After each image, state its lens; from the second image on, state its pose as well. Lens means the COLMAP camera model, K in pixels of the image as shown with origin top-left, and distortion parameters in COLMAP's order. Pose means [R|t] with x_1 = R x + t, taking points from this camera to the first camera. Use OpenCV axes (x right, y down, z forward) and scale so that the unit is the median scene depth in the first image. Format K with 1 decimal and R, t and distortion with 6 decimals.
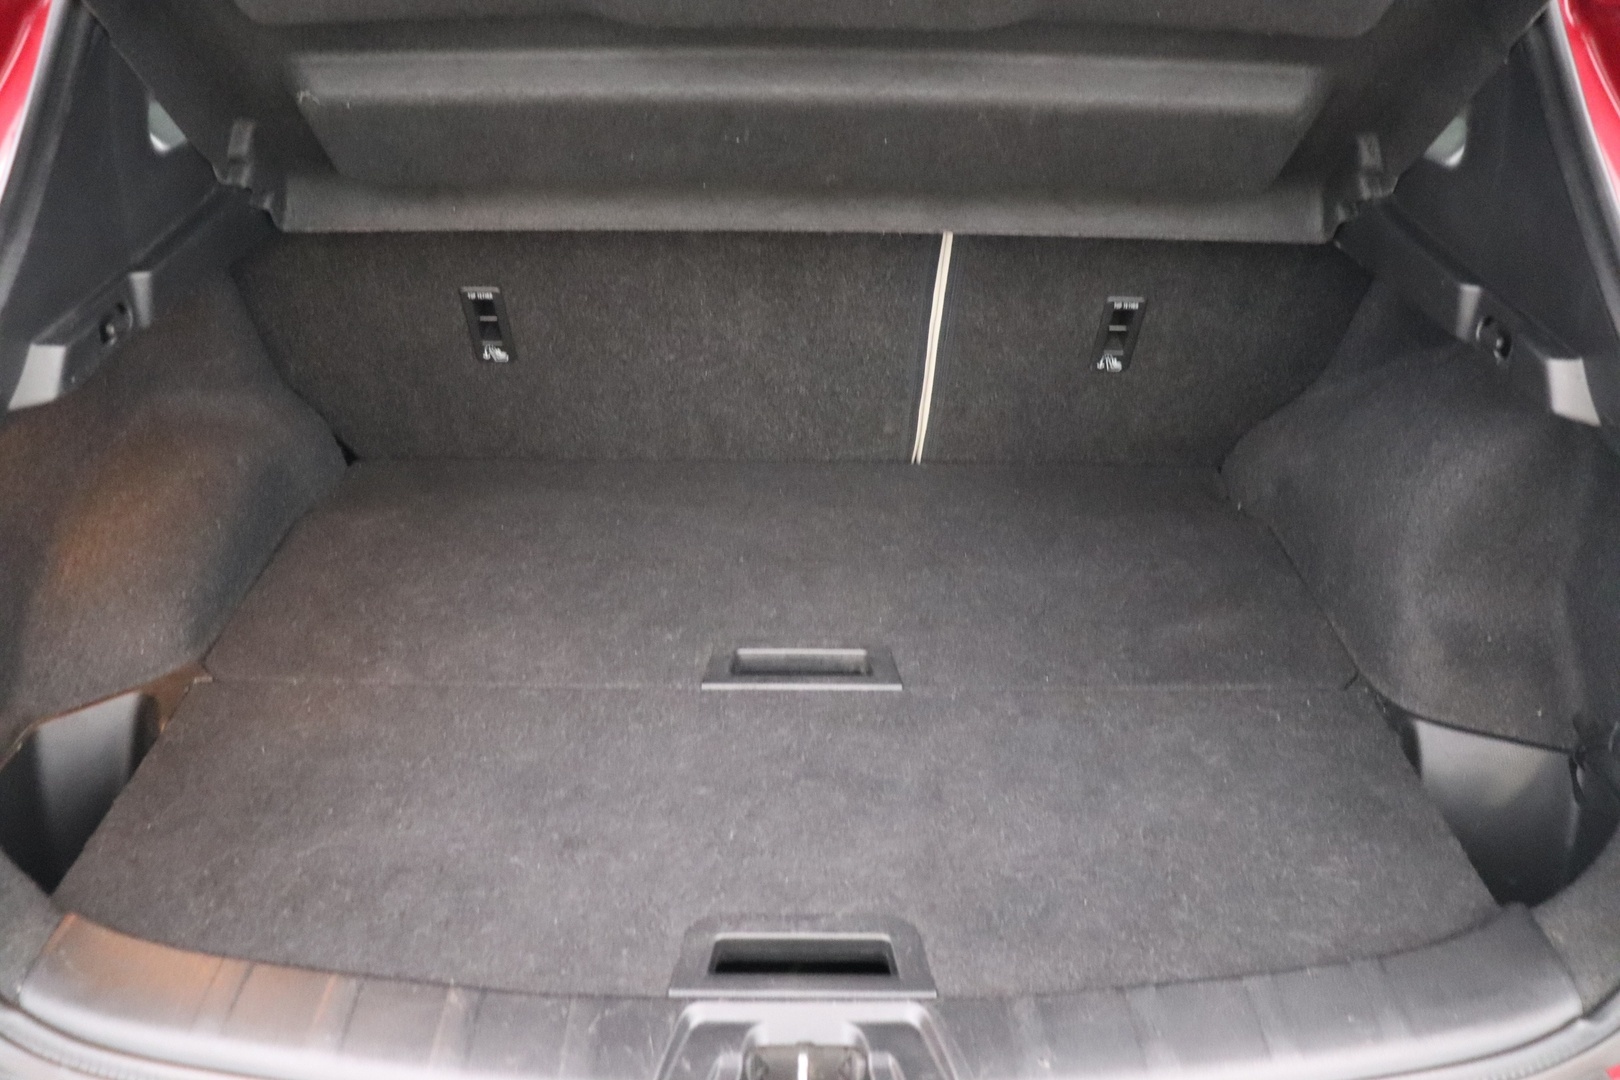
lens RADIAL K [[1335.0, 0, 804.1], [0, 1335.0, 546.0], [0, 0, 1]] dist [-0.141555, 0.049074]
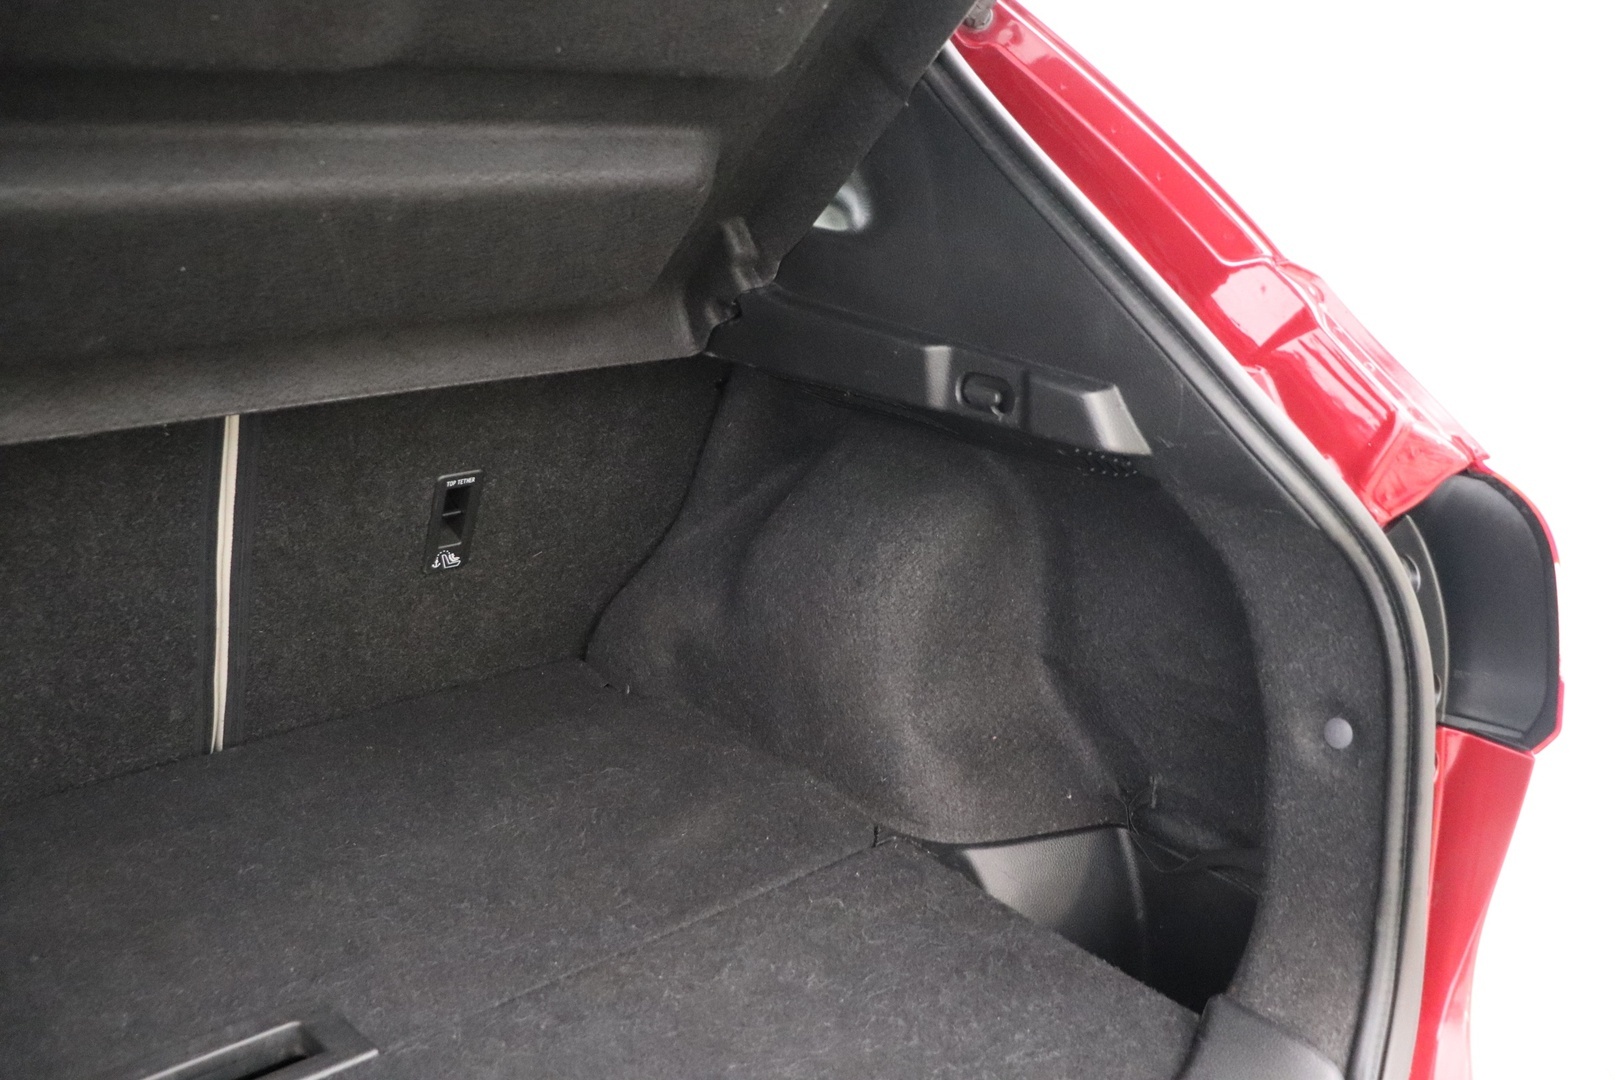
lens RADIAL K [[1332.8, 0, 813.1], [0, 1332.8, 568.7], [0, 0, 1]] dist [-0.177302, 0.142840]
pose [[0.767850, -0.204253, 0.607196, -0.102080], [0.298668, 0.952639, -0.057234, -0.024694], [-0.566749, 0.225297, 0.792488, 0.288817]]
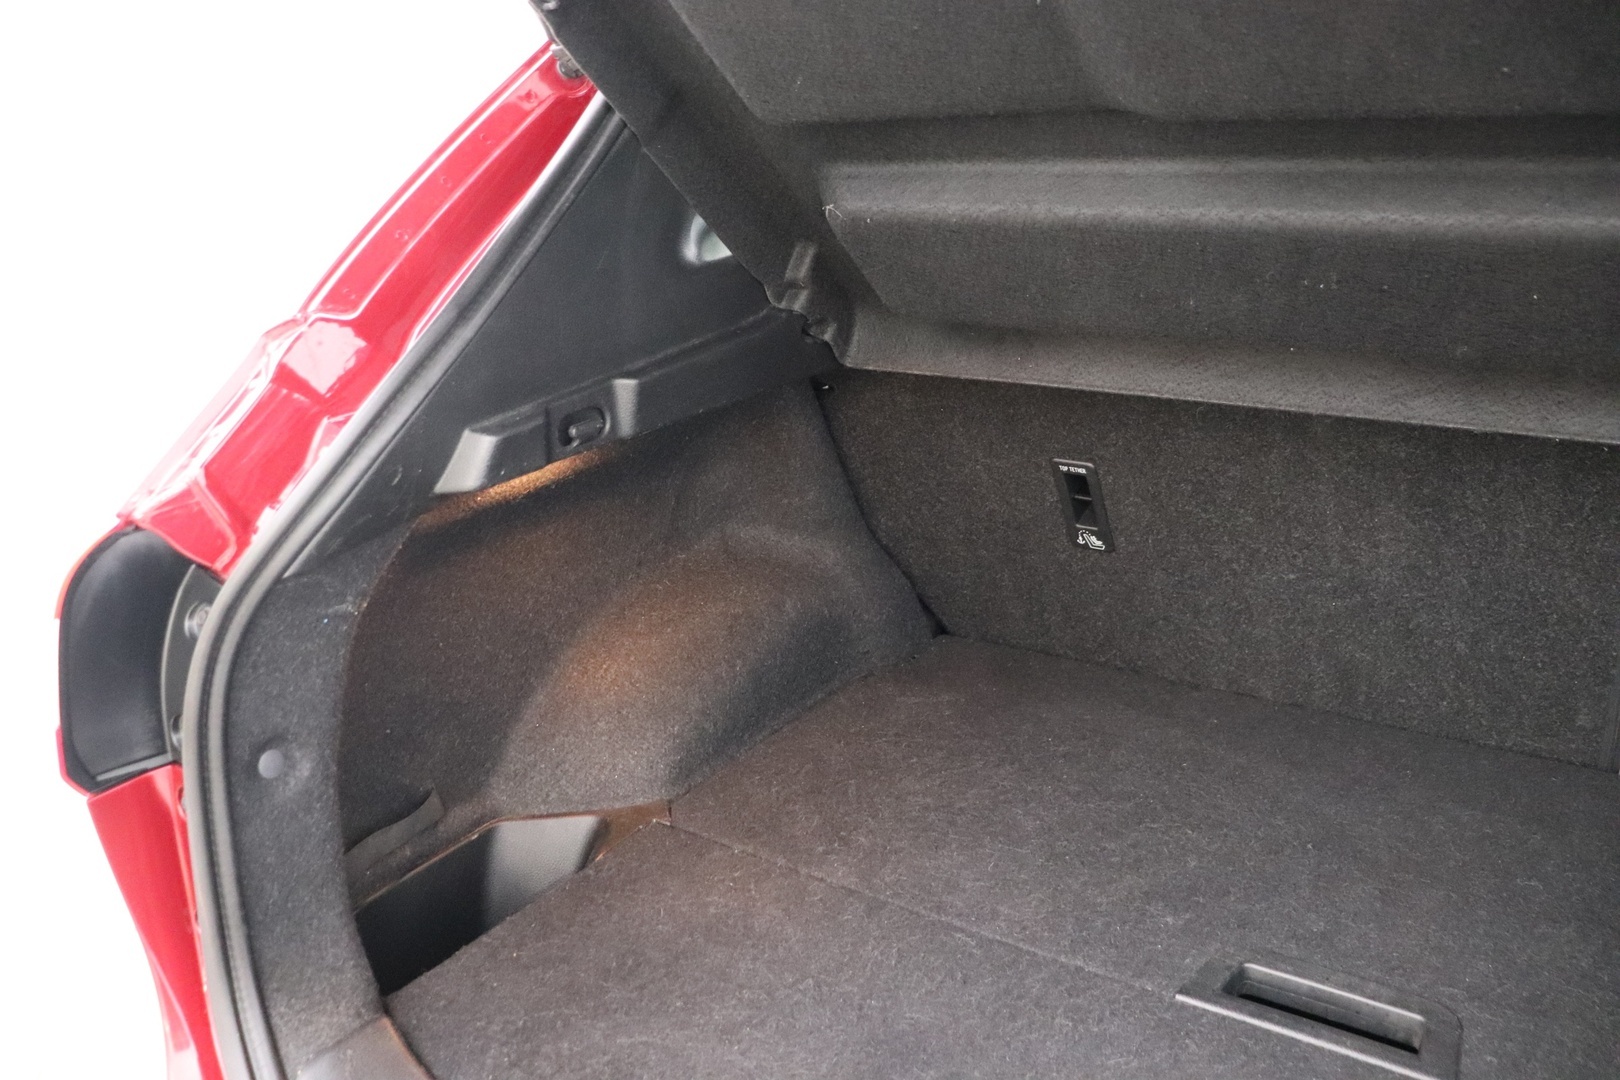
lens RADIAL K [[1332.8, 0, 803.8], [0, 1332.8, 569.3], [0, 0, 1]] dist [-0.177302, 0.142840]
pose [[0.807092, 0.148511, -0.571443, 0.133045], [-0.226350, 0.971729, -0.067150, -0.031980], [0.545315, 0.183542, 0.817890, 0.234030]]
